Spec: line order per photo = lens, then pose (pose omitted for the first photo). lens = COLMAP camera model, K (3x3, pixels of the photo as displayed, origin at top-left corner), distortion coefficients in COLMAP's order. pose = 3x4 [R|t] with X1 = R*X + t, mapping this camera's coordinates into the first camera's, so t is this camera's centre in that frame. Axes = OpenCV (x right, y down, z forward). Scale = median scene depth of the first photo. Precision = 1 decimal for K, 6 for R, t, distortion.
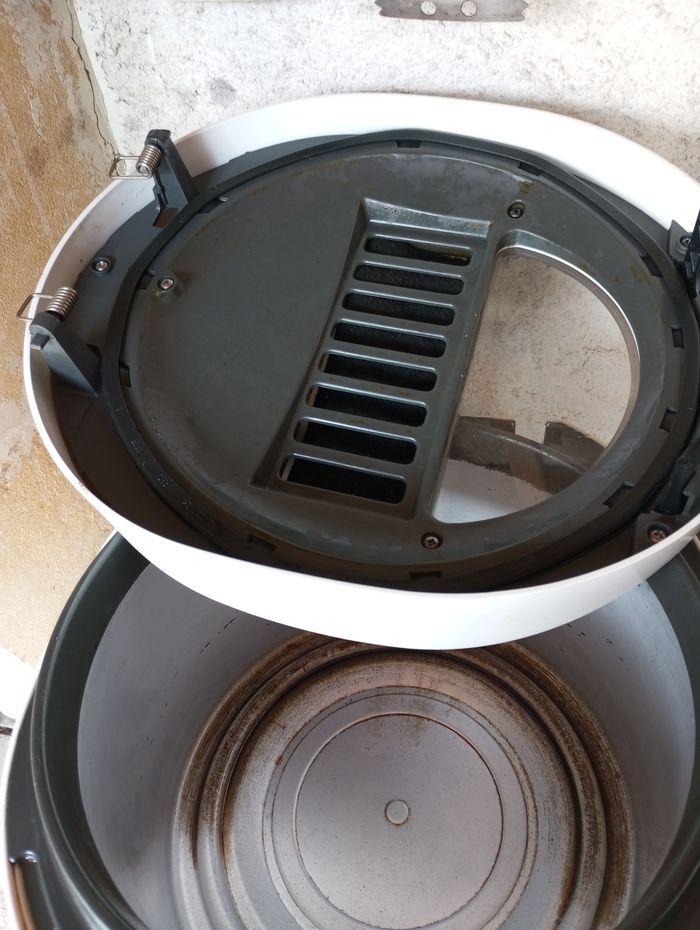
lens RADIAL K [[769.1, 0, 351.7], [0, 769.1, 464.3], [0, 0, 1]] dist [0.058815, -0.076551]
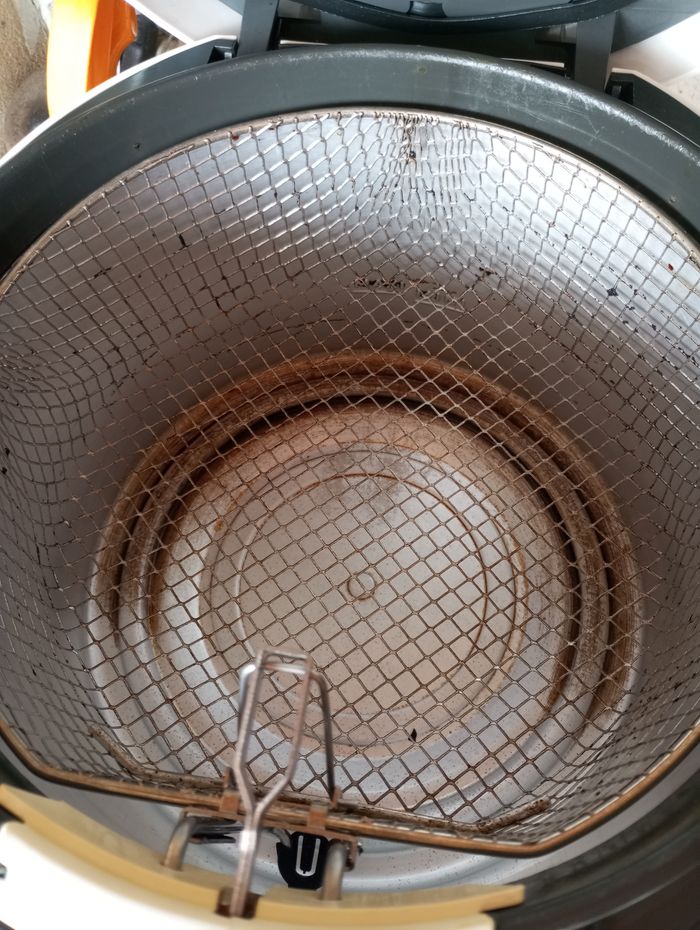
lens RADIAL K [[769.1, 0, 353.4], [0, 769.1, 467.6], [0, 0, 1]] dist [0.058815, -0.076551]
pose [[0.997235, 0.018890, 0.071876, -0.011645], [-0.040277, 0.950175, 0.309103, 0.068192], [-0.062455, -0.311143, 0.948309, 0.243164]]
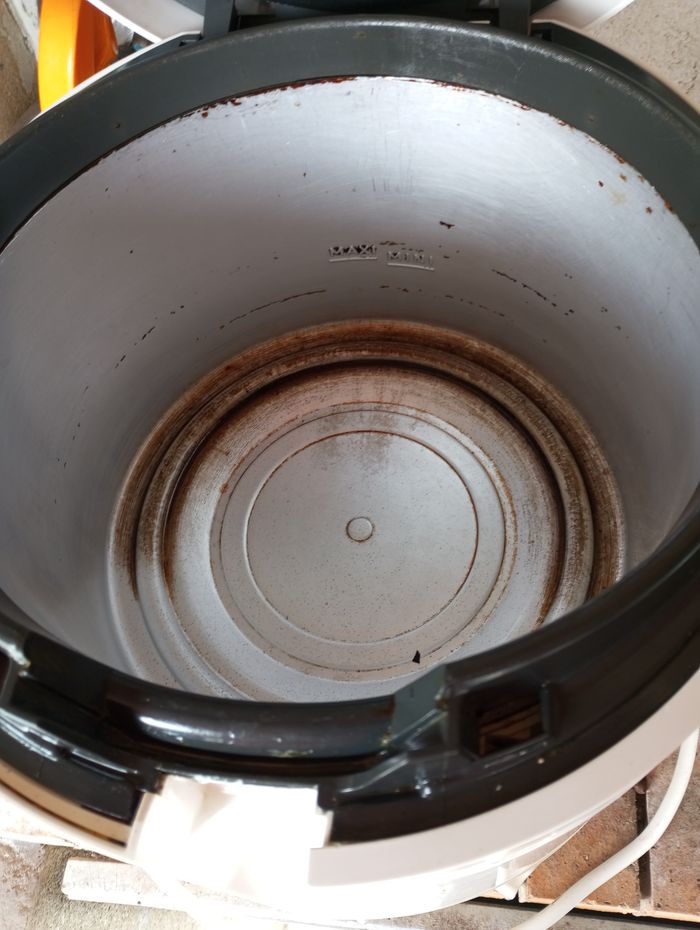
lens RADIAL K [[769.1, 0, 350.8], [0, 769.1, 466.7], [0, 0, 1]] dist [0.058815, -0.076551]
pose [[0.997276, -0.063405, 0.037700, 0.018575], [0.051830, 0.965943, 0.253510, 0.148027], [-0.052489, -0.250866, 0.966598, 0.156500]]
